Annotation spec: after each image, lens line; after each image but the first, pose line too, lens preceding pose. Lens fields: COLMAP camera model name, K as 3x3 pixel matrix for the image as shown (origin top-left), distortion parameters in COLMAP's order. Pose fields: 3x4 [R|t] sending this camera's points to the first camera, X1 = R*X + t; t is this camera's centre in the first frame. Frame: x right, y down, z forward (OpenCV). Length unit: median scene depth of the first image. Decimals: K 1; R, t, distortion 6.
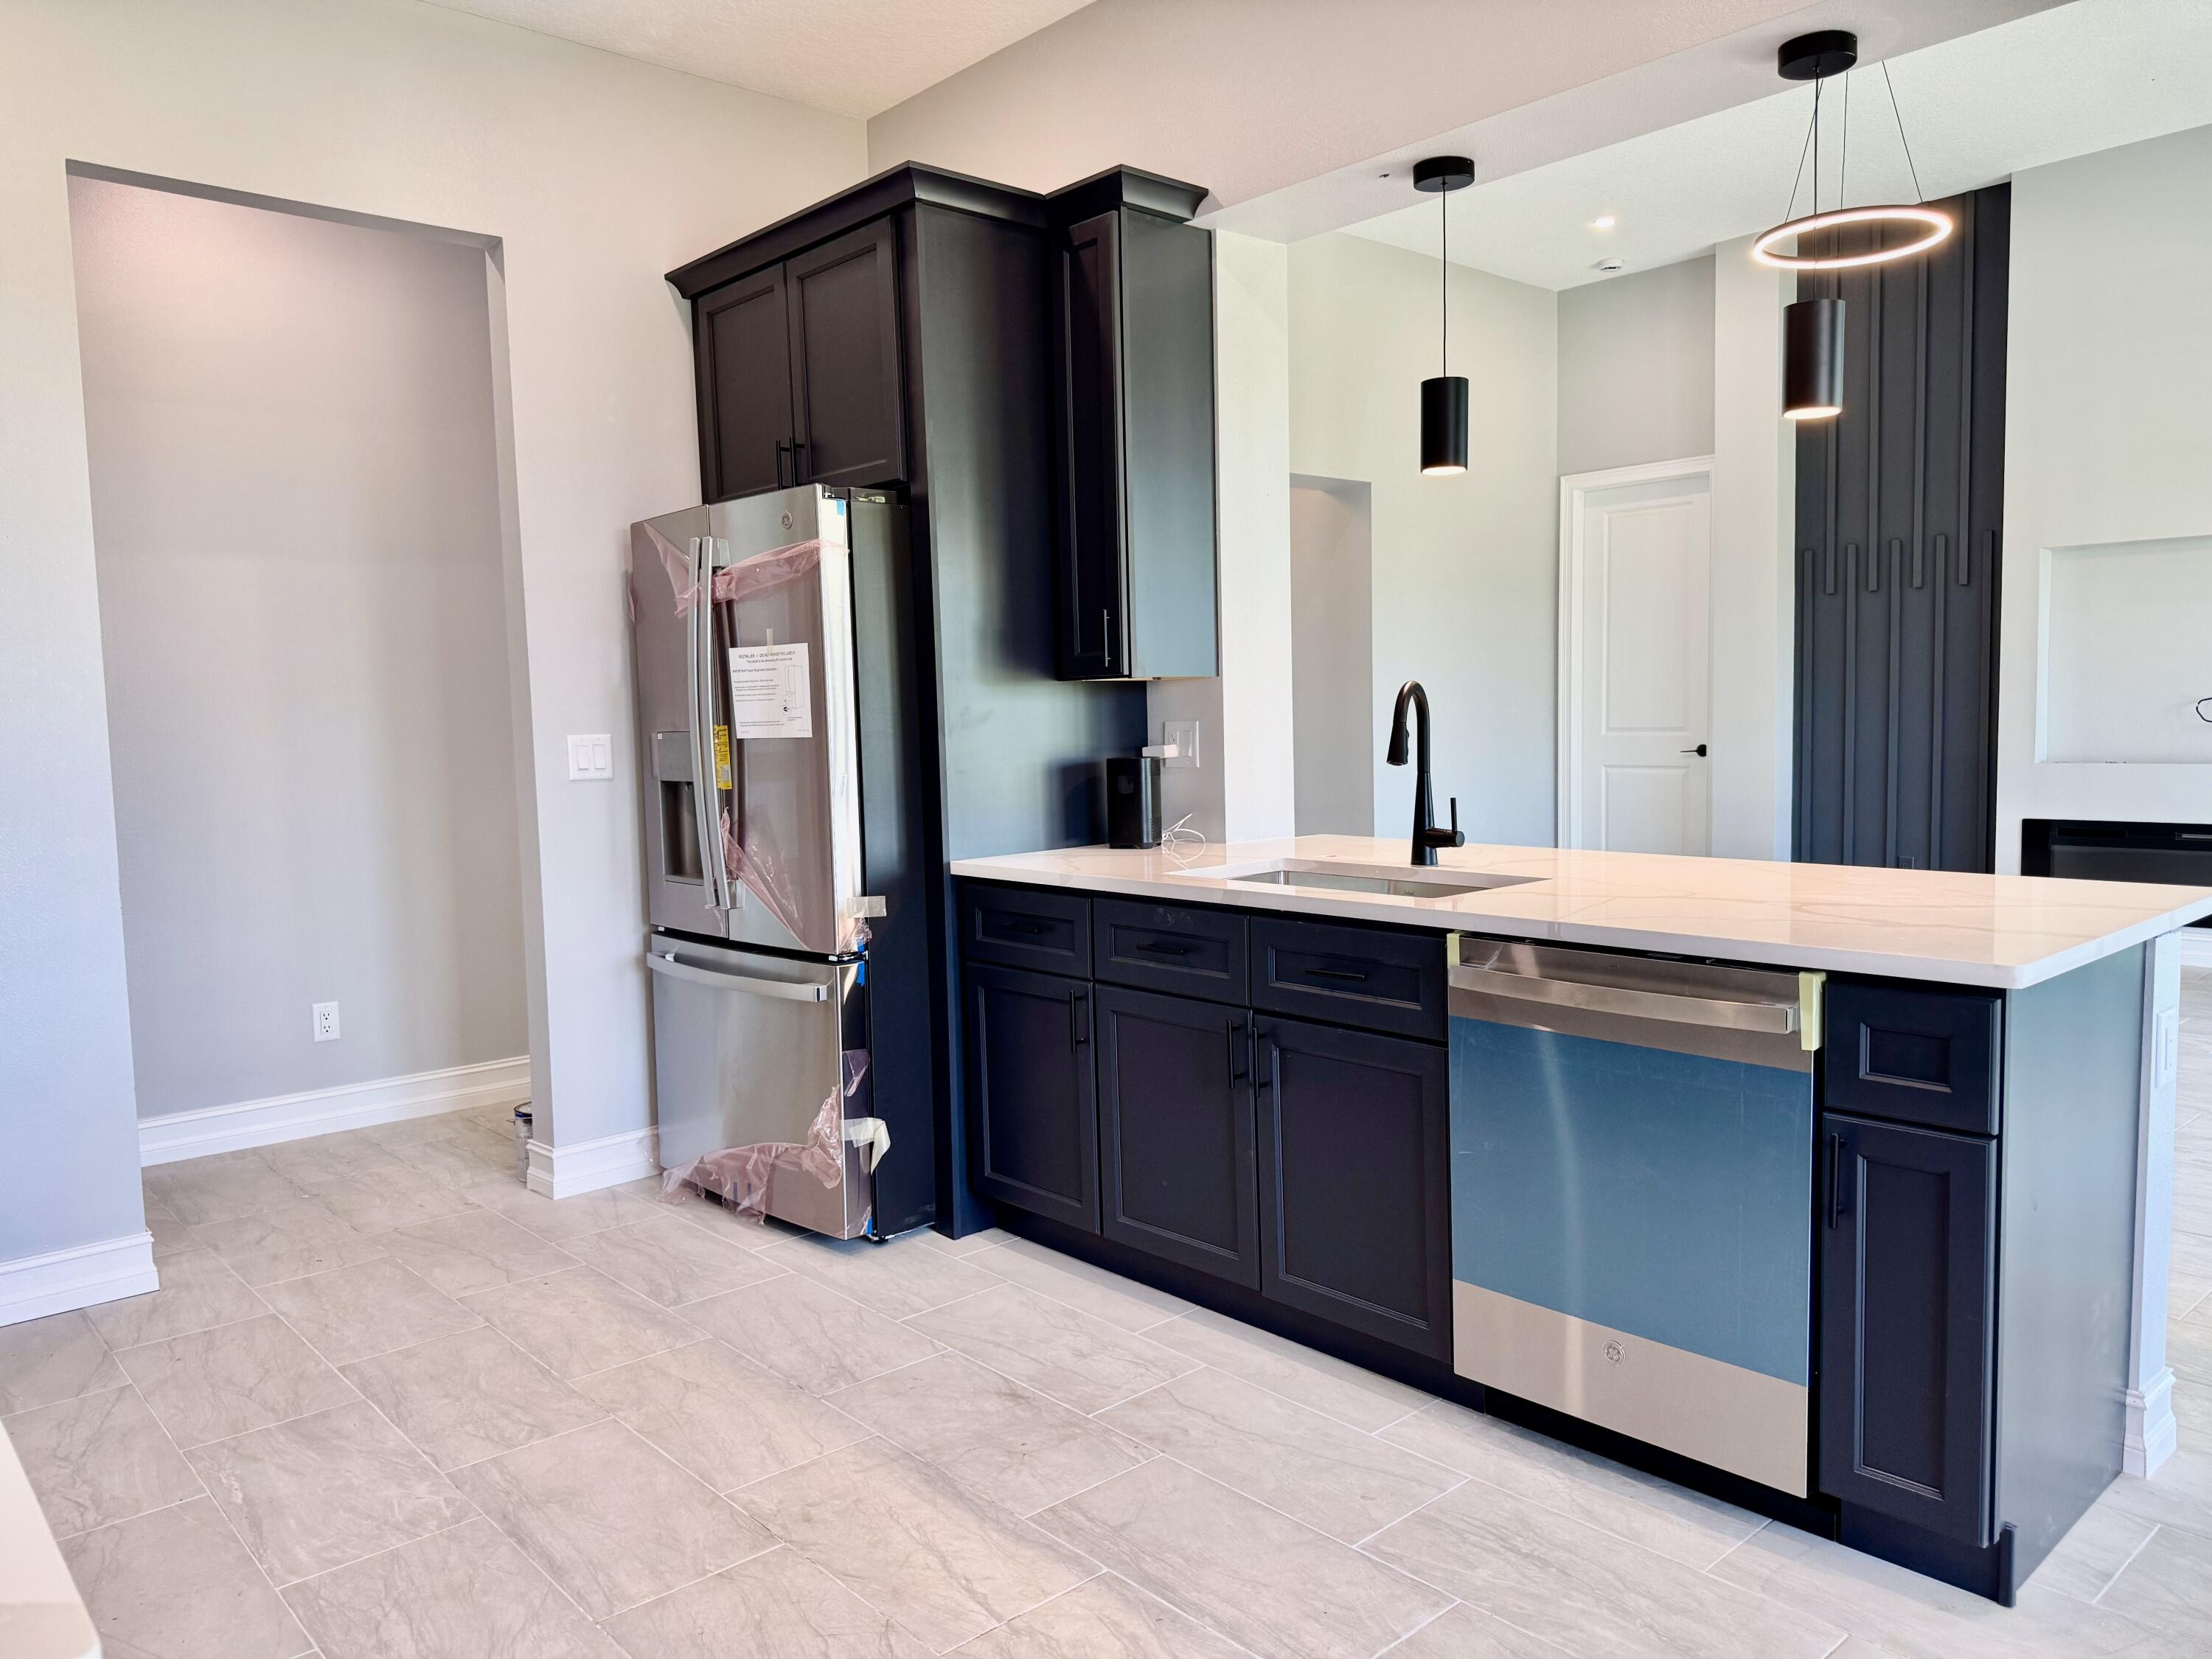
lens RADIAL K [[1577.7, 0, 1111.9], [0, 1577.7, 833.3], [0, 0, 1]] dist [0.010007, -0.008020]
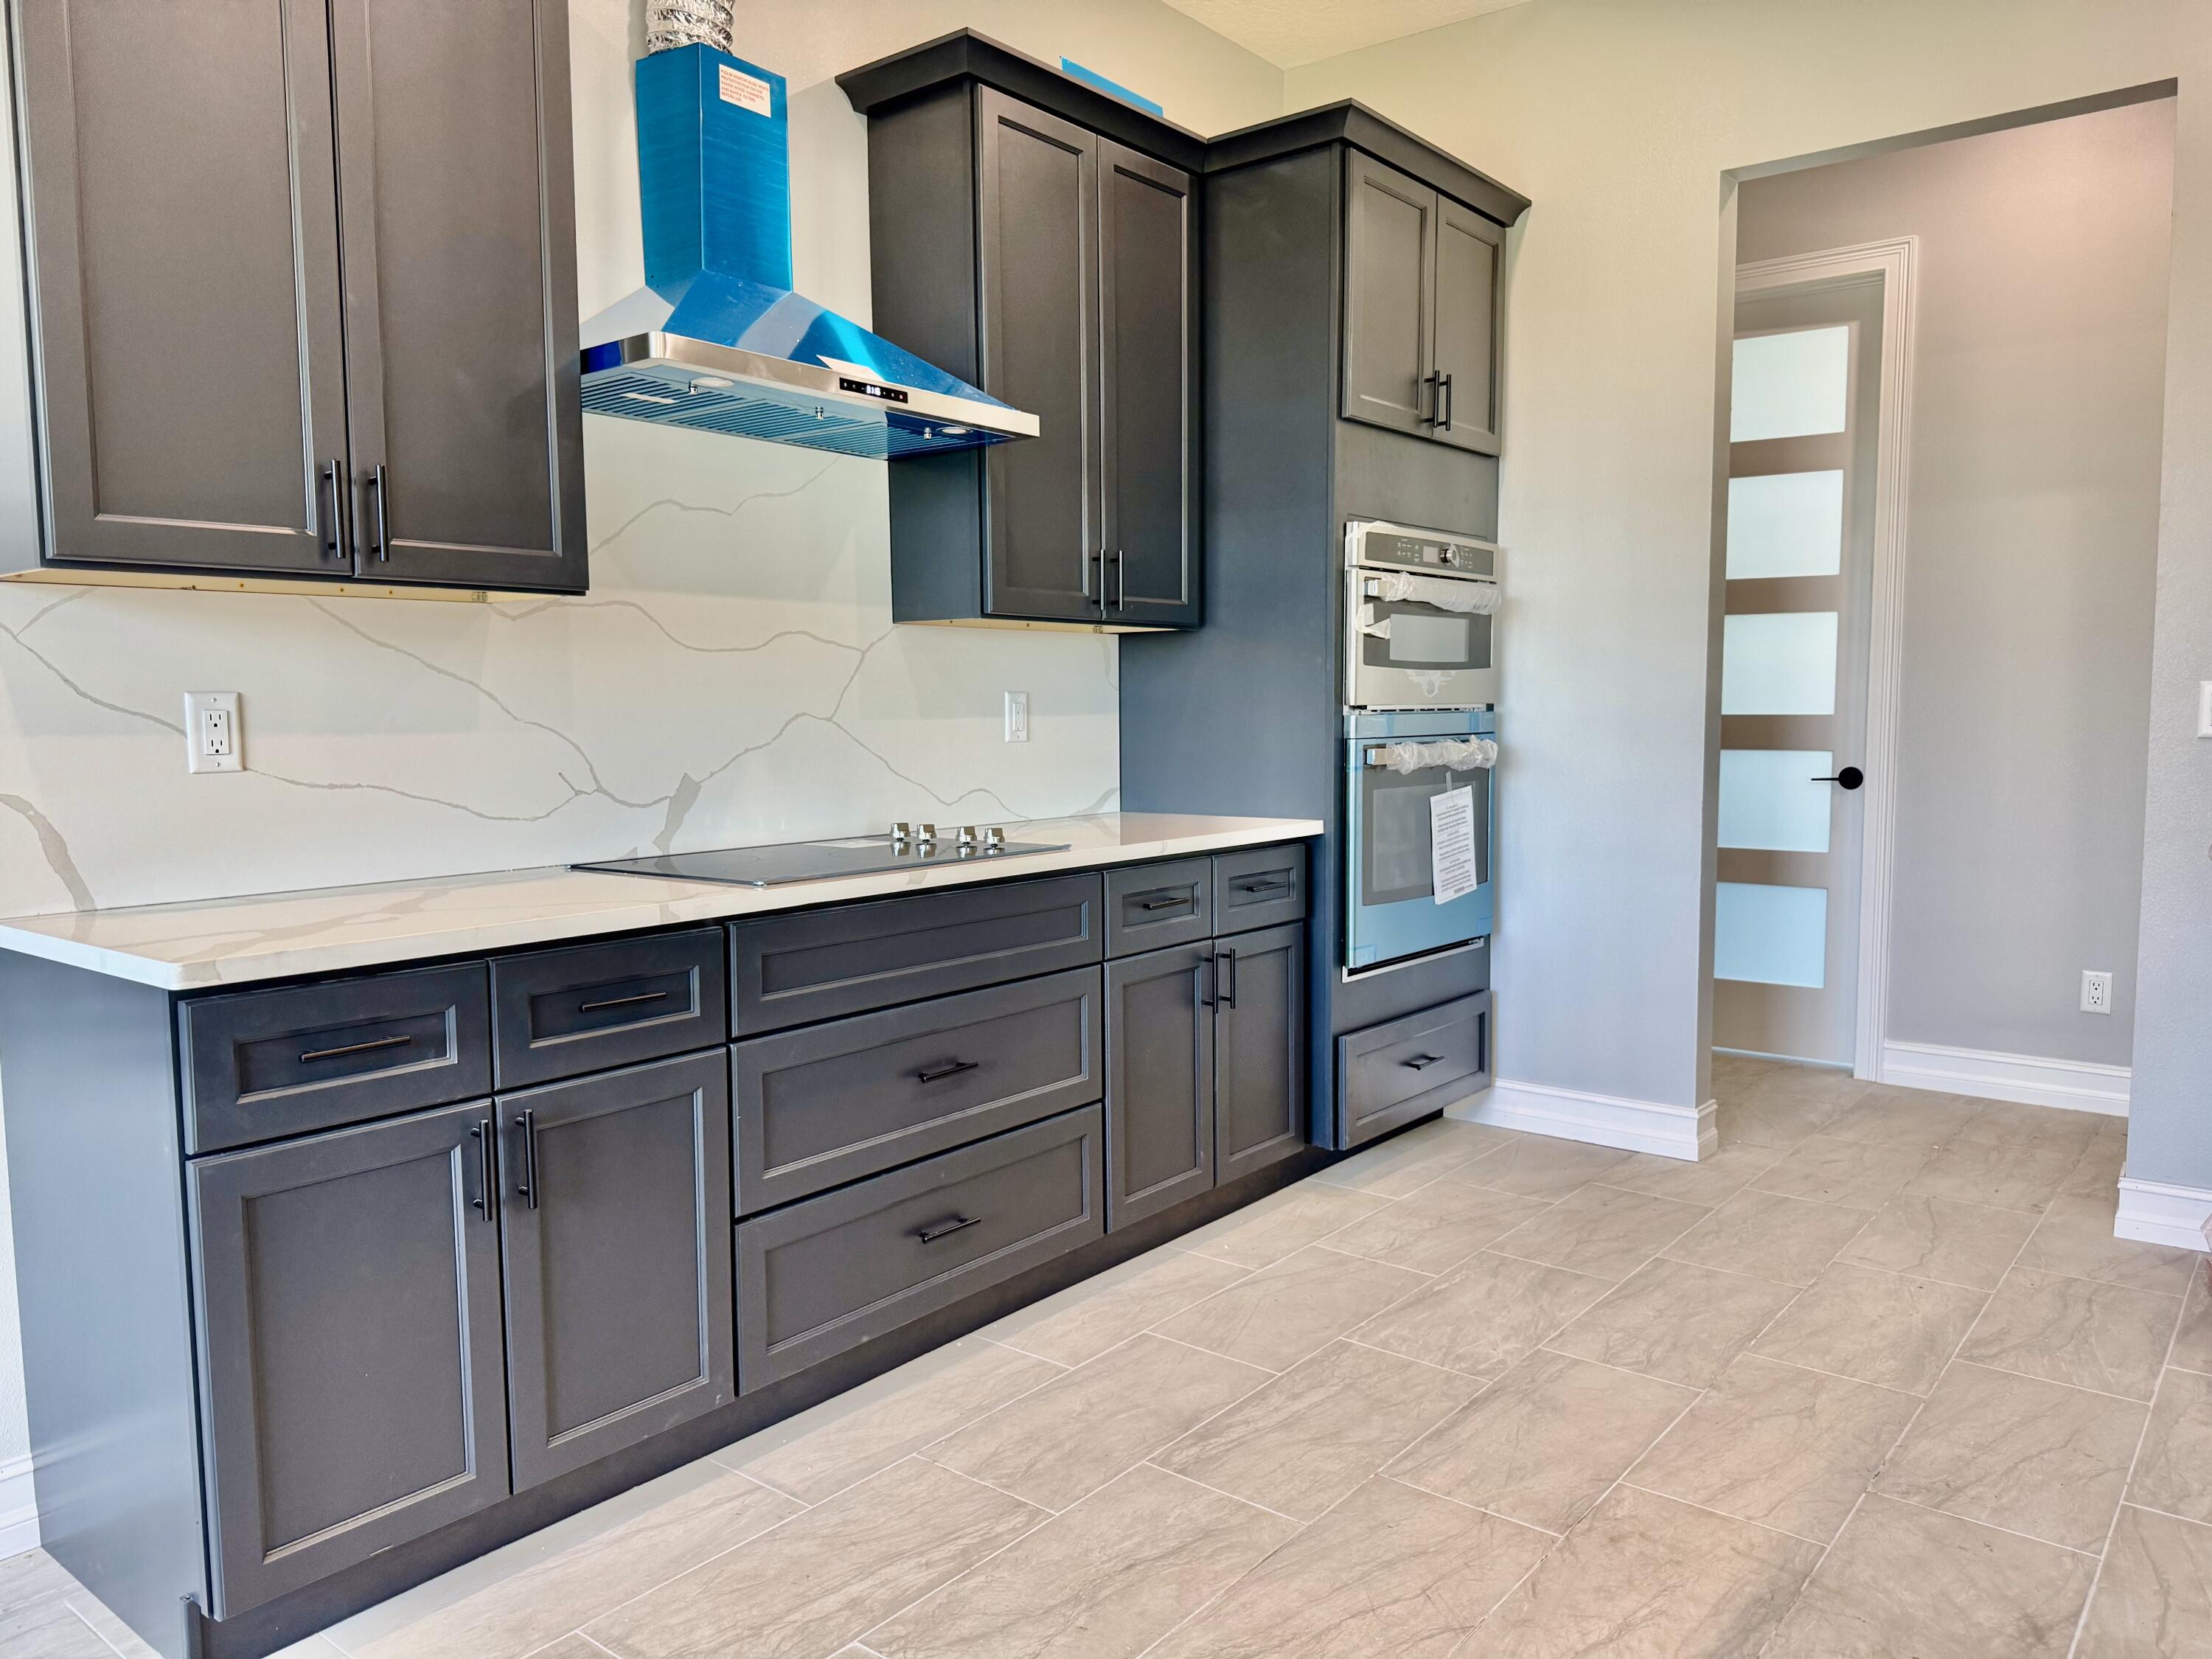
lens RADIAL K [[1577.7, 0, 1109.8], [0, 1577.7, 839.1], [0, 0, 1]] dist [0.010007, -0.008020]
pose [[0.162810, 0.110443, -0.980457, 0.499046], [-0.076220, 0.992154, 0.099104, -0.028404], [0.983709, 0.058595, 0.169951, 0.438562]]
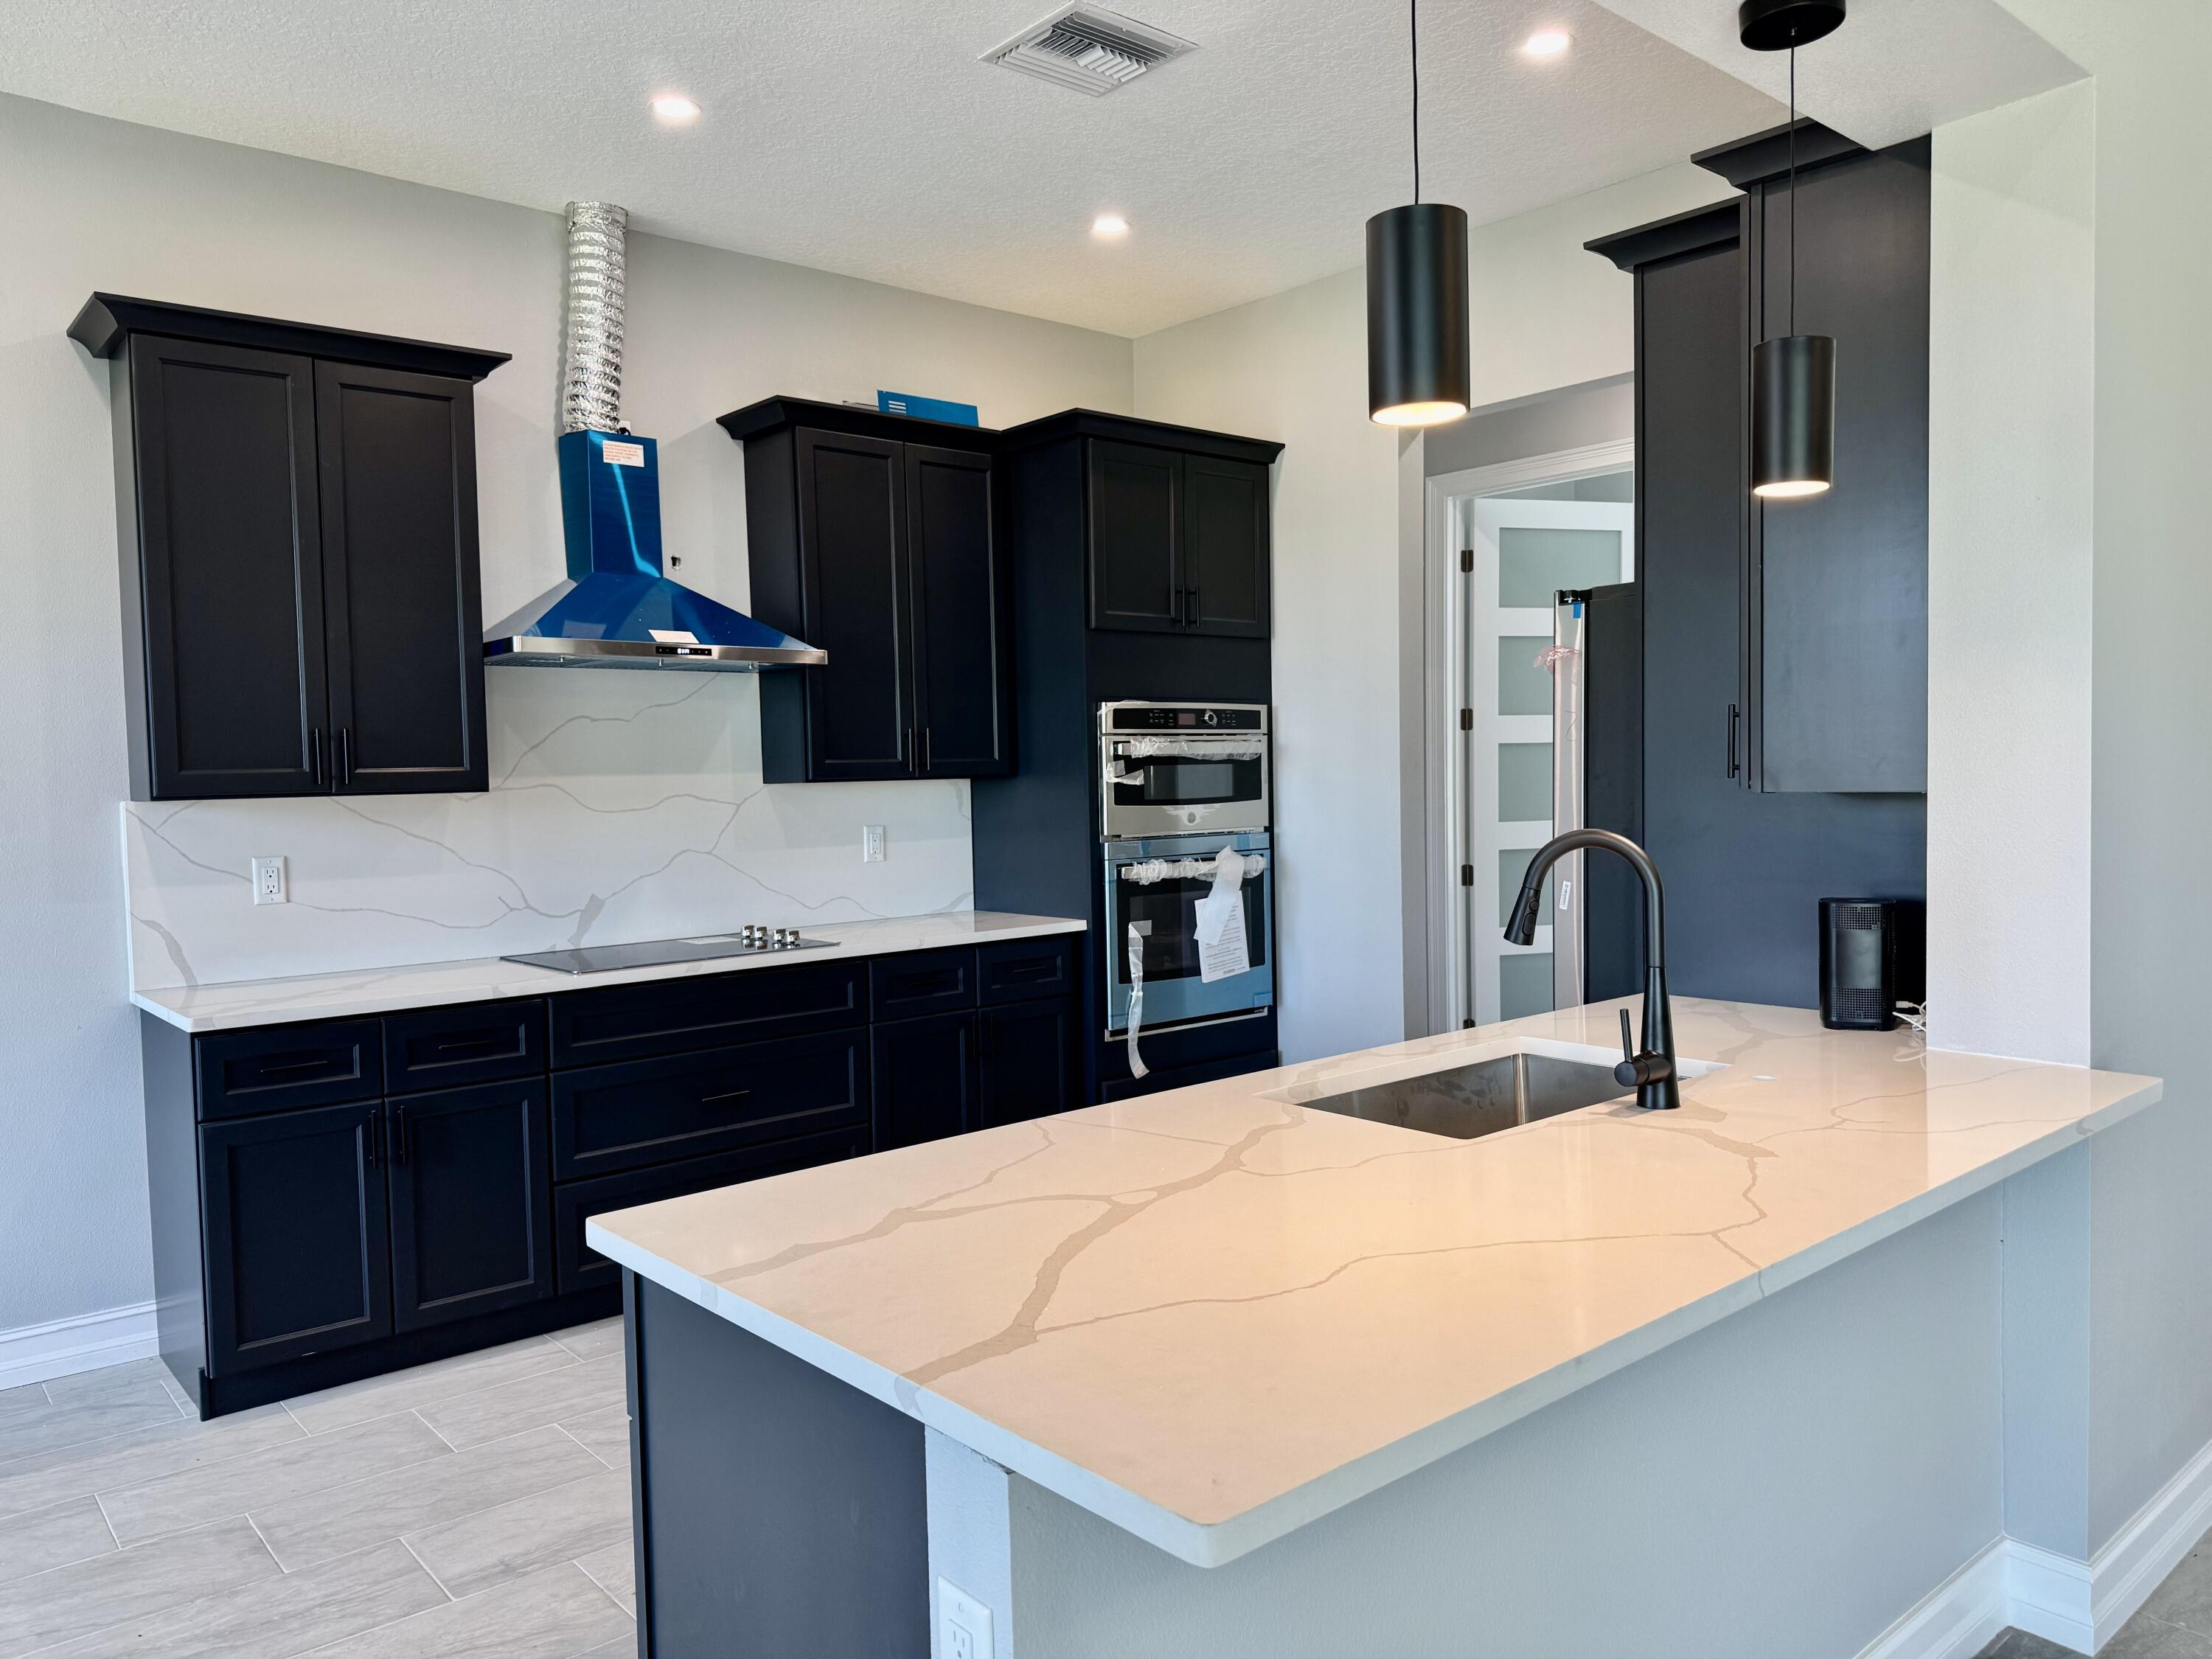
lens RADIAL K [[1577.7, 0, 1165.9], [0, 1577.7, 836.5], [0, 0, 1]] dist [0.010007, -0.008020]
pose [[-0.009804, 0.077136, -0.996972, 0.691438], [-0.059690, 0.995197, 0.077586, -0.080106], [0.998169, 0.060270, -0.005153, 0.624105]]
